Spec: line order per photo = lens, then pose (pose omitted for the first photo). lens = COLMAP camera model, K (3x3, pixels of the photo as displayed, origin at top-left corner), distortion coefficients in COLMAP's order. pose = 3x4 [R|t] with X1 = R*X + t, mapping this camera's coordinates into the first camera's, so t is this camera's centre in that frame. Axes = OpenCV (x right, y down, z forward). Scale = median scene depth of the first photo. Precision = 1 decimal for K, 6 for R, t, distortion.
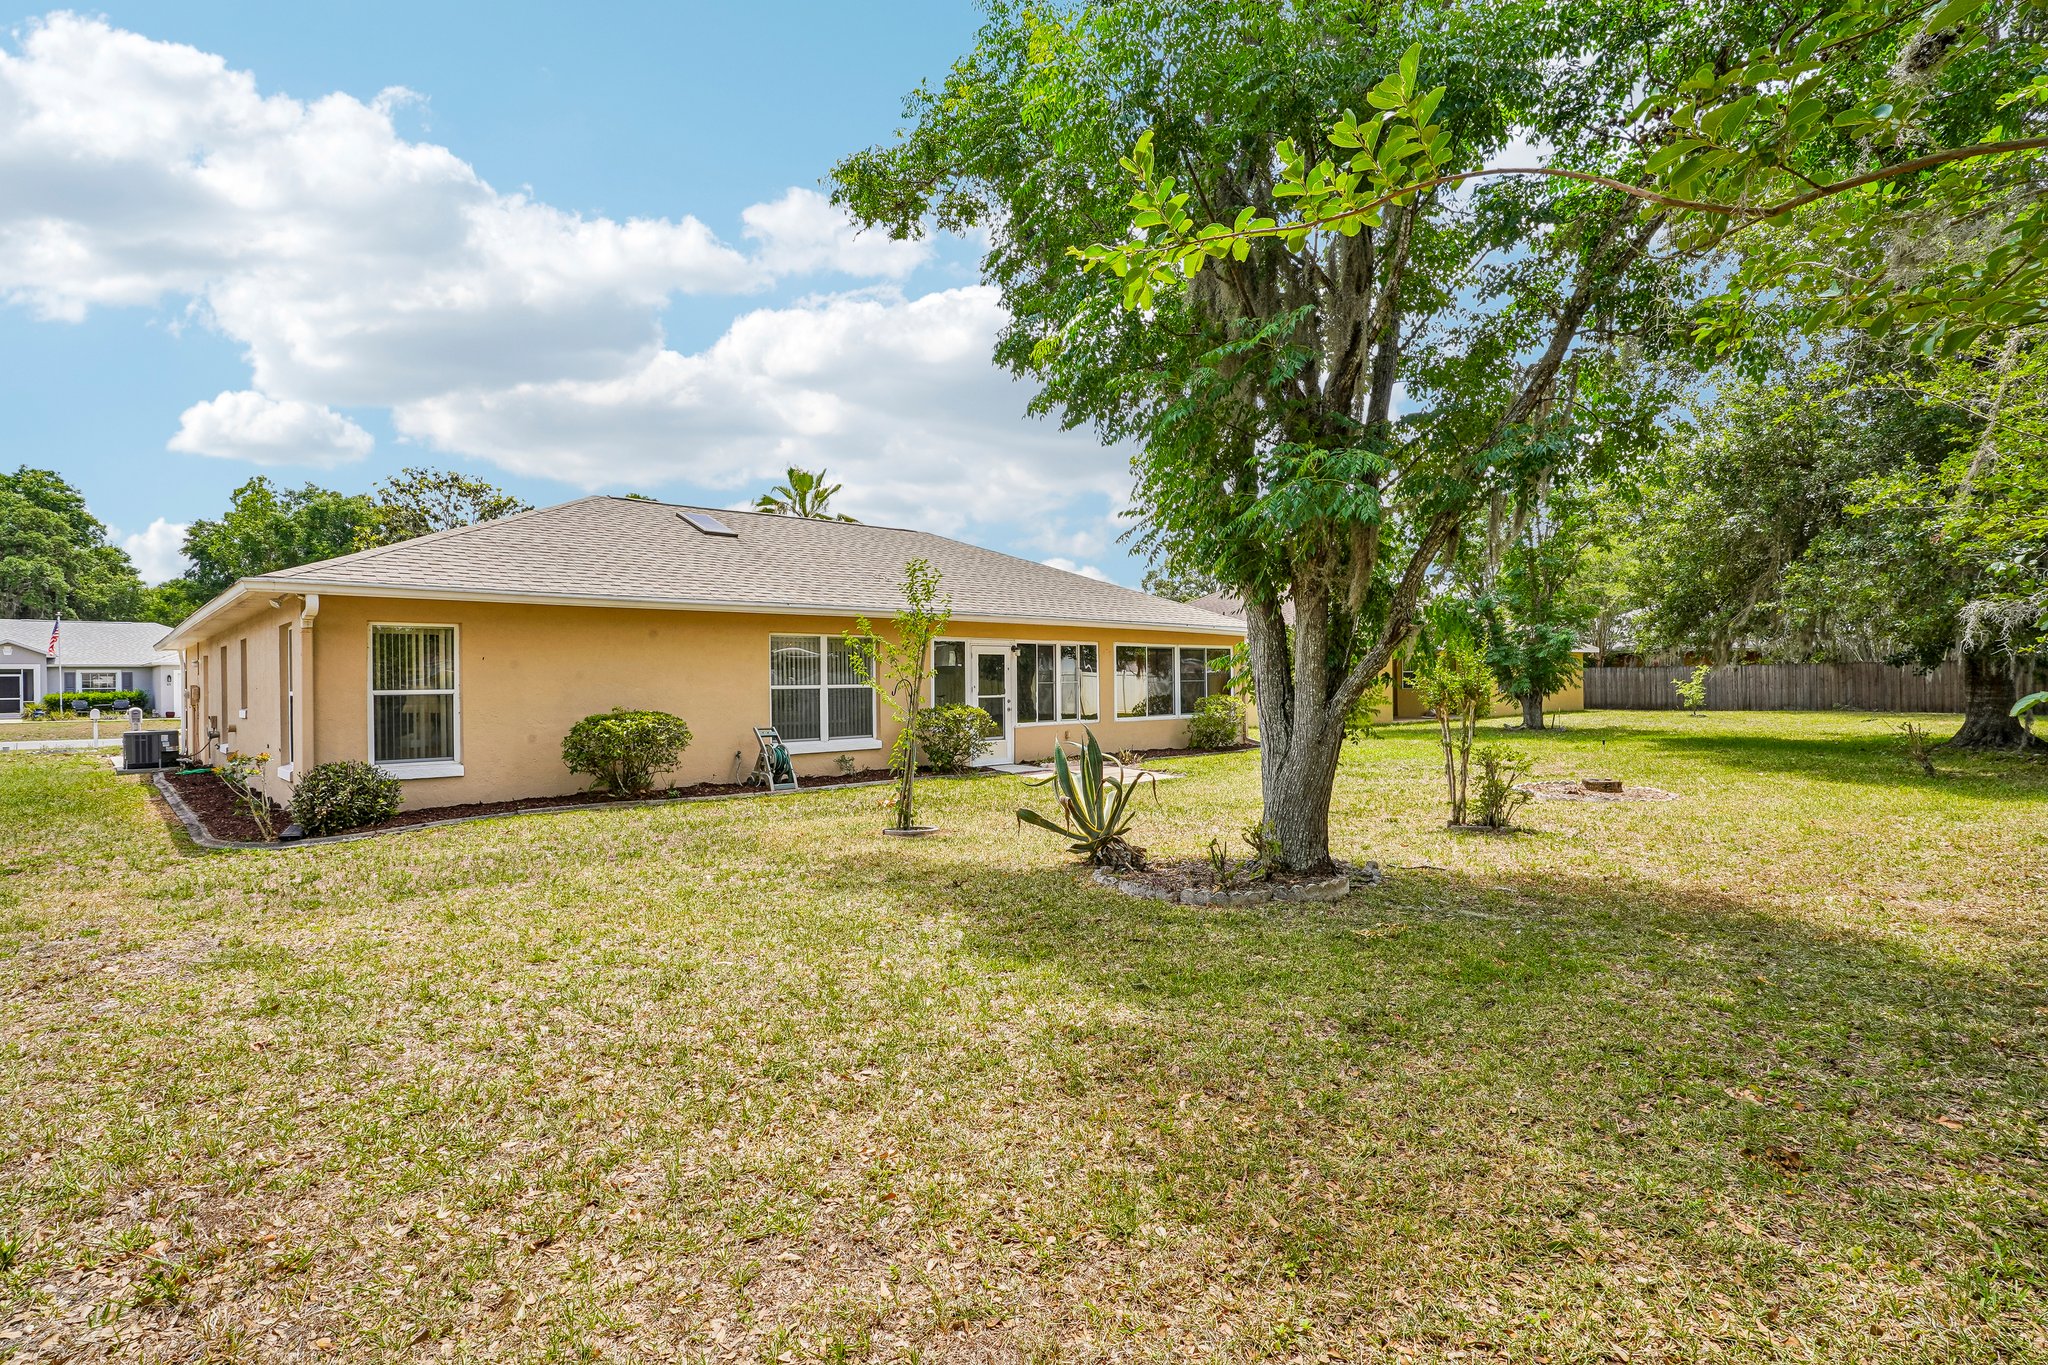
lens RADIAL K [[992.4, 0, 1024.0], [0, 992.4, 682.5], [0, 0, 1]] dist [-0.078444, 0.042495]
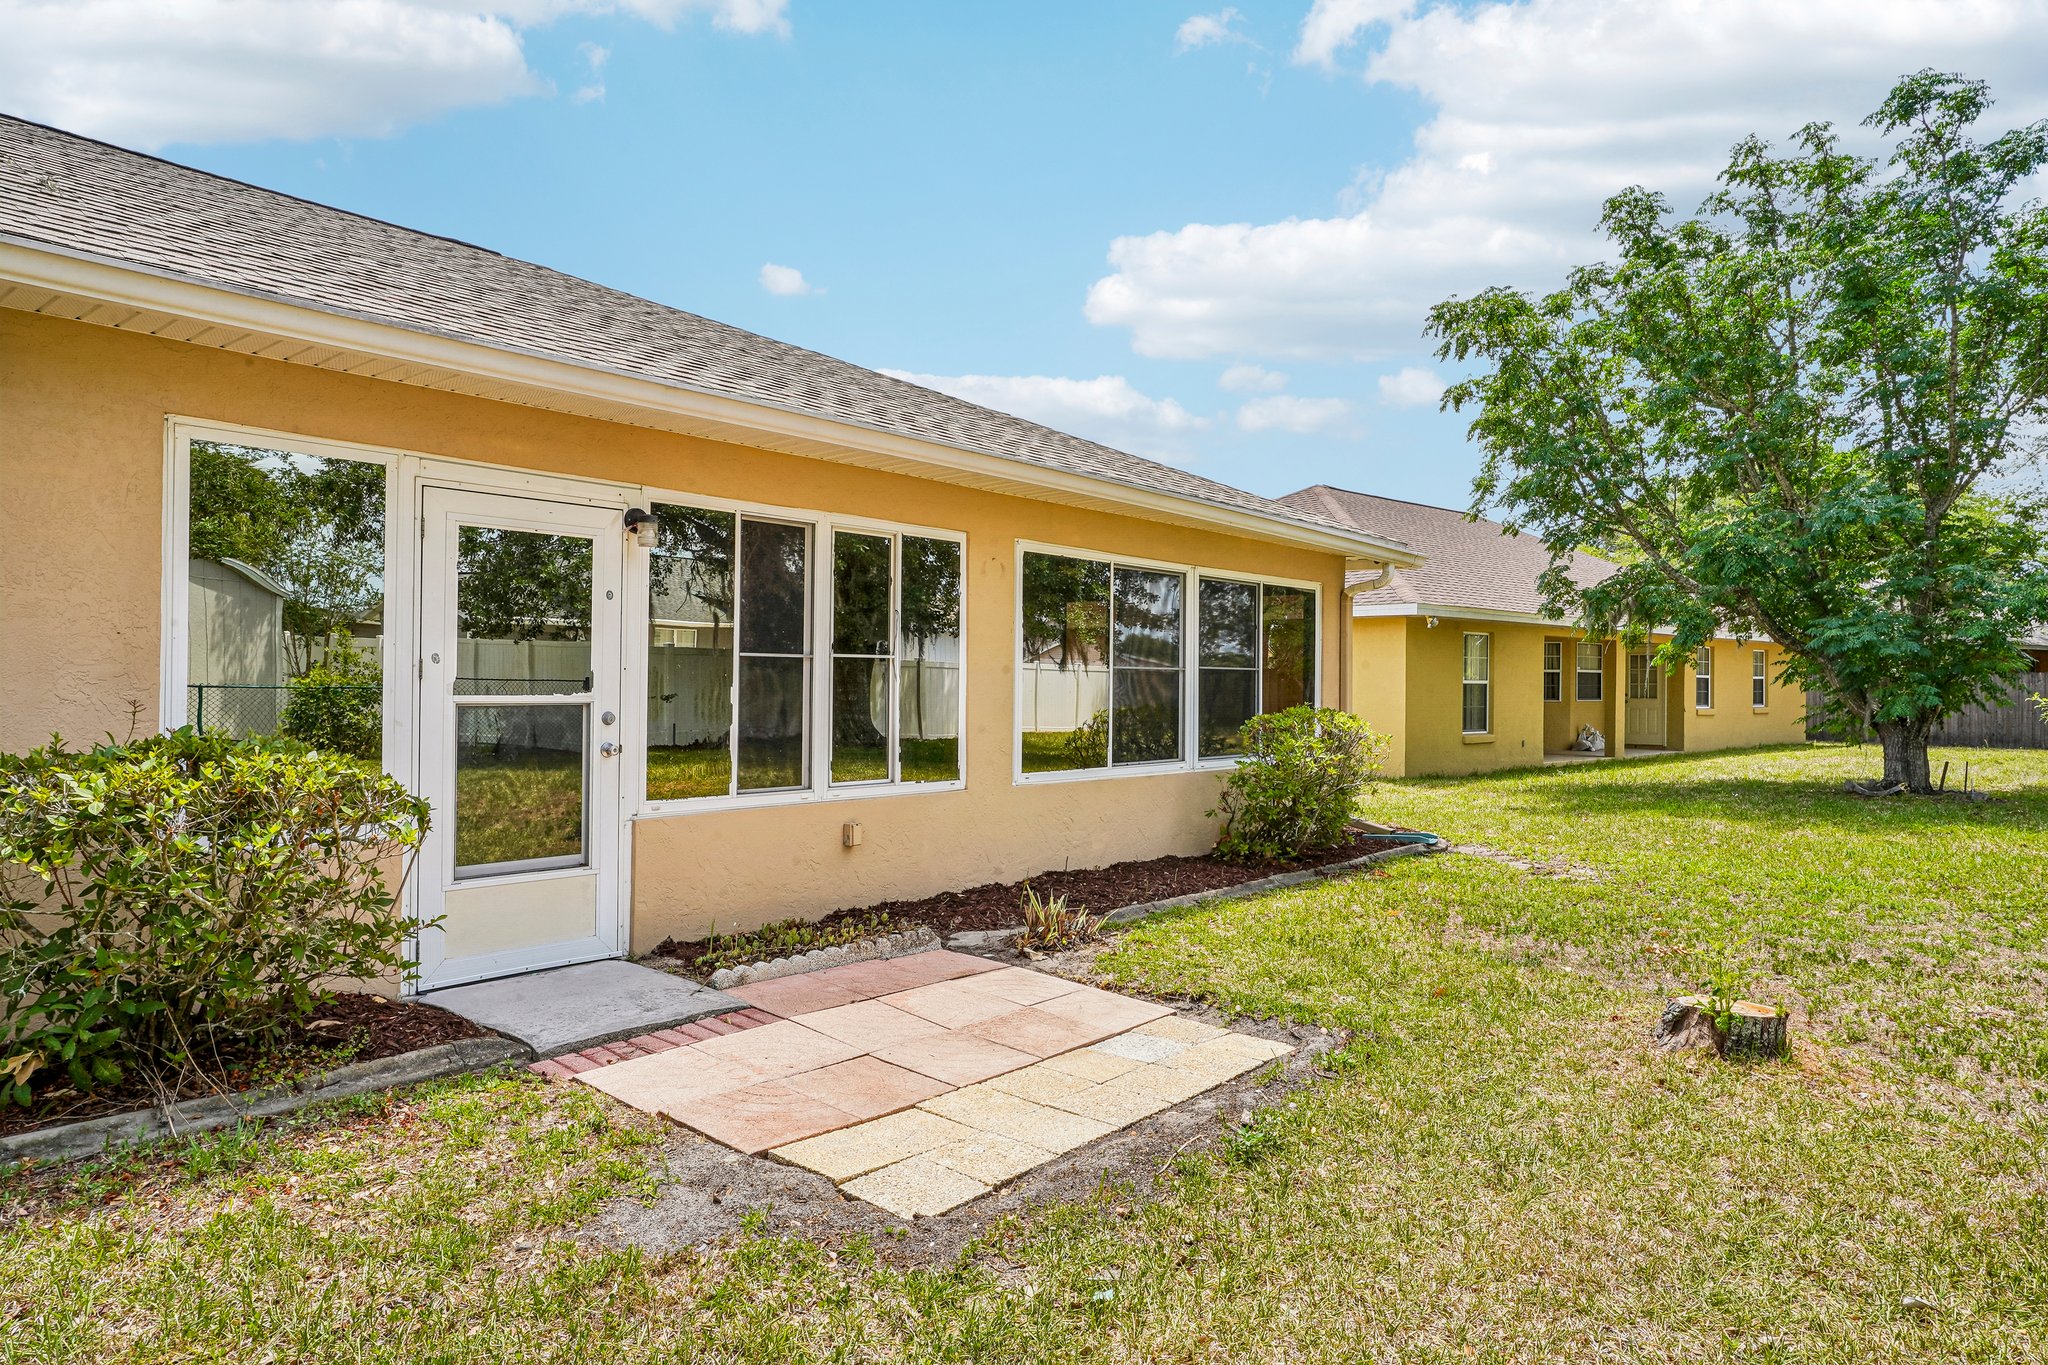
lens RADIAL K [[1328.1, 0, 1024.0], [0, 1328.1, 682.5], [0, 0, 1]] dist [-0.000966, -0.000304]
pose [[0.996442, 0.010679, 0.083599, 0.060439], [-0.009582, 0.999863, -0.013512, 0.012313], [-0.083731, 0.012663, 0.996408, 0.610410]]
